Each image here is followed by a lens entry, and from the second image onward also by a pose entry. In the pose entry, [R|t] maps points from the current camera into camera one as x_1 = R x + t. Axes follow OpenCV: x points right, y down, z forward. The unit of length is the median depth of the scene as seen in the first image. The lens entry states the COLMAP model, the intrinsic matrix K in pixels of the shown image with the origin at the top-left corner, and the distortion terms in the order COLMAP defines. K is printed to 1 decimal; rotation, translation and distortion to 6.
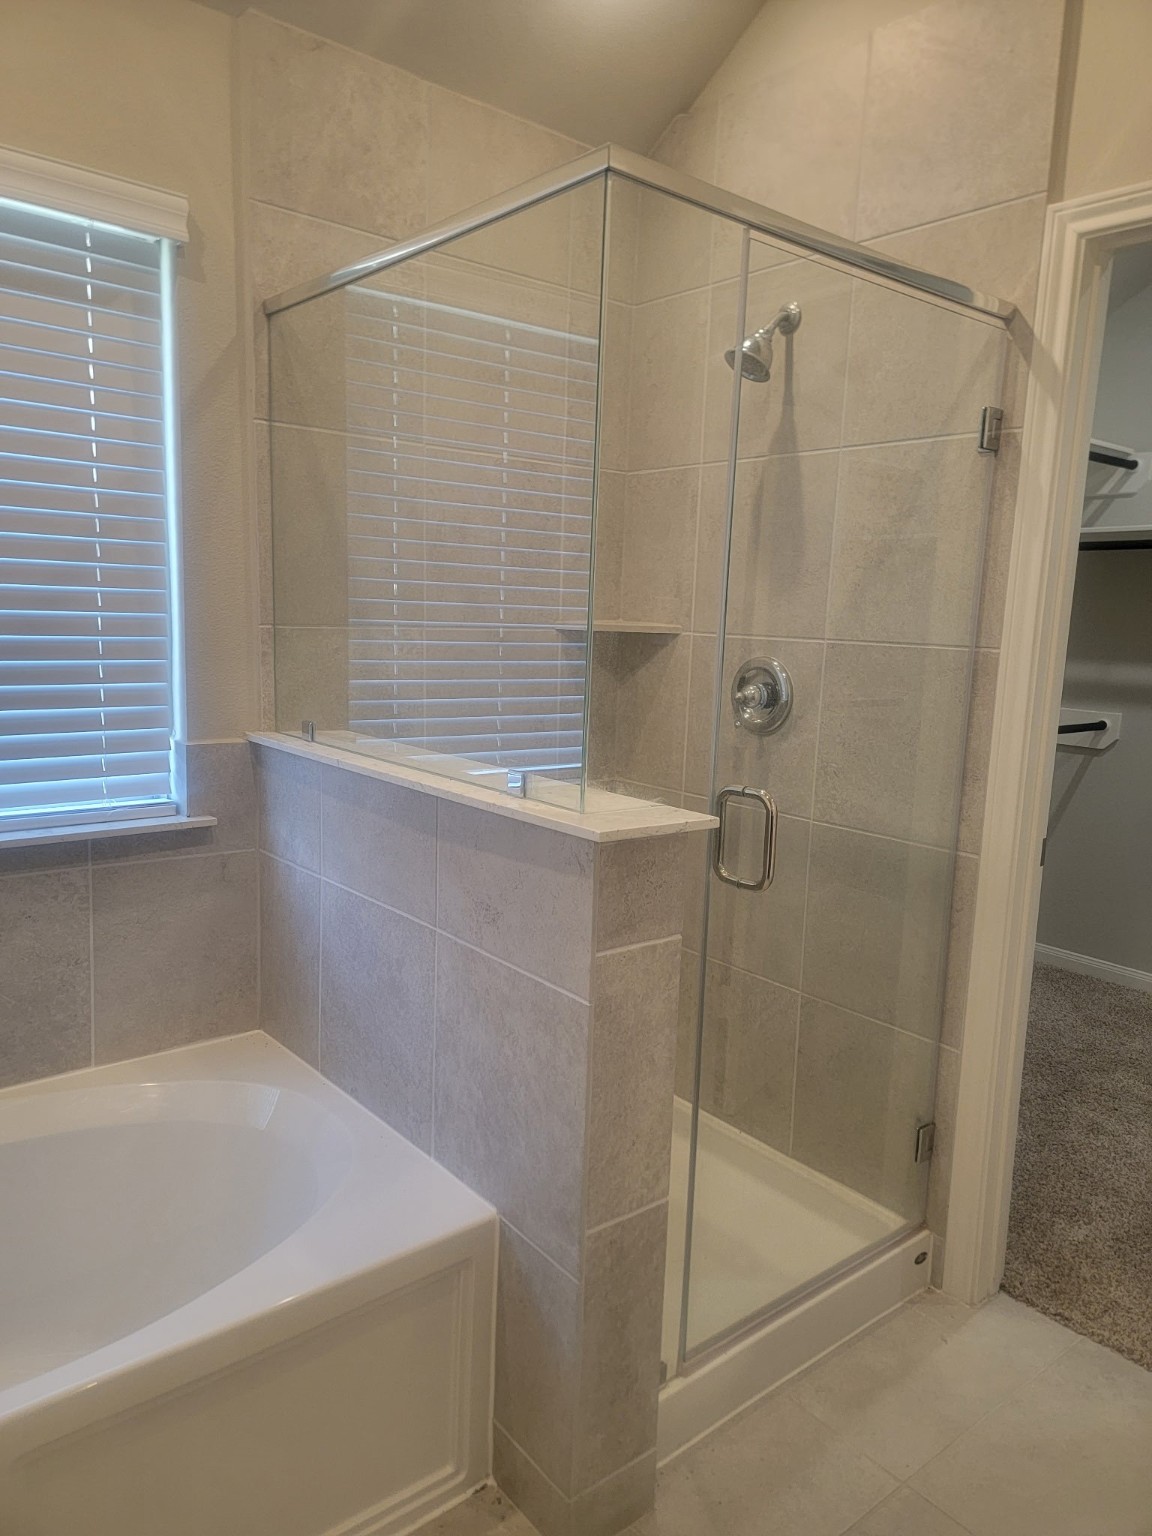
lens RADIAL K [[1060.1, 0, 580.1], [0, 1060.1, 768.6], [0, 0, 1]] dist [0.077864, -0.053719]
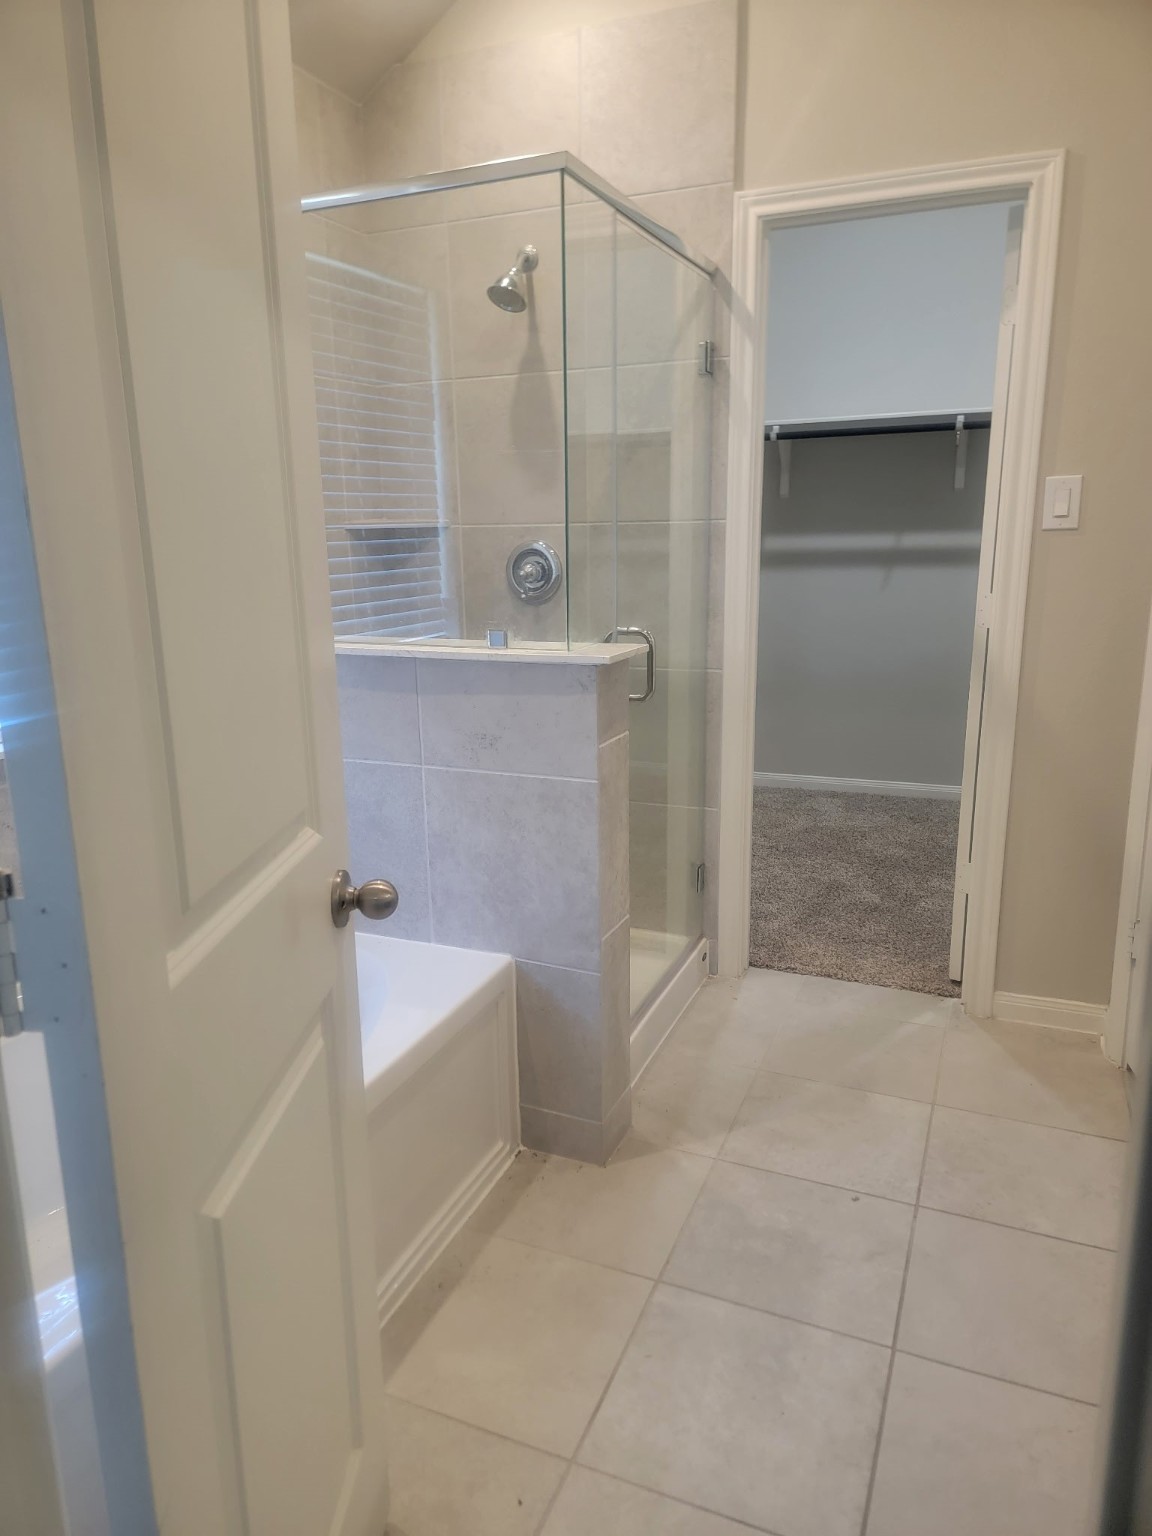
lens RADIAL K [[1060.1, 0, 548.6], [0, 1060.1, 779.1], [0, 0, 1]] dist [0.077864, -0.053719]
pose [[0.894143, -0.162677, 0.417186, -0.461260], [0.121866, 0.984913, 0.122862, 0.024409], [-0.430878, -0.059016, 0.900478, -0.184468]]
